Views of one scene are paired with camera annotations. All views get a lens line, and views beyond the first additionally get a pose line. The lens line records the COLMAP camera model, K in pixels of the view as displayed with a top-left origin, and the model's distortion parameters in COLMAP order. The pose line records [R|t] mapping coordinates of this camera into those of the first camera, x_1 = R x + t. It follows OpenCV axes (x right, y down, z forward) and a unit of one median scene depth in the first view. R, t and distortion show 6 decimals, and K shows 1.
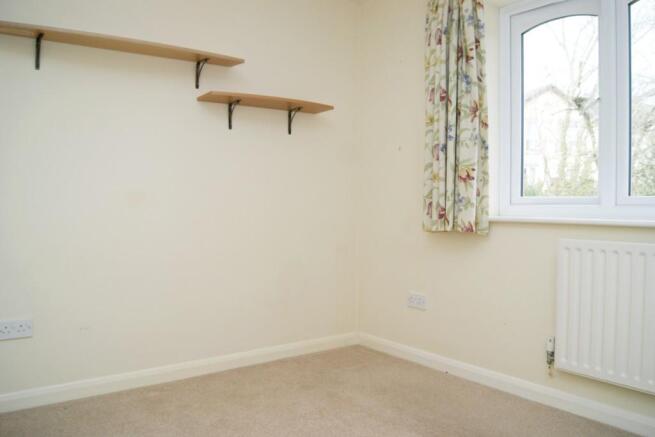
lens RADIAL K [[522.3, 0, 324.5], [0, 522.3, 211.1], [0, 0, 1]] dist [-0.093982, 0.028598]
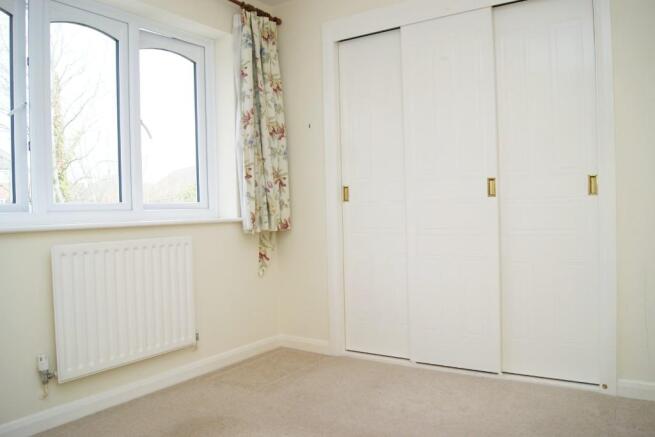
lens RADIAL K [[522.3, 0, 324.5], [0, 522.3, 211.1], [0, 0, 1]] dist [-0.093982, 0.028598]
pose [[-0.329644, -0.000698, 0.944105, -0.528492], [0.030991, 0.999453, 0.011559, -0.006004], [-0.943597, 0.033069, -0.329442, 0.735412]]
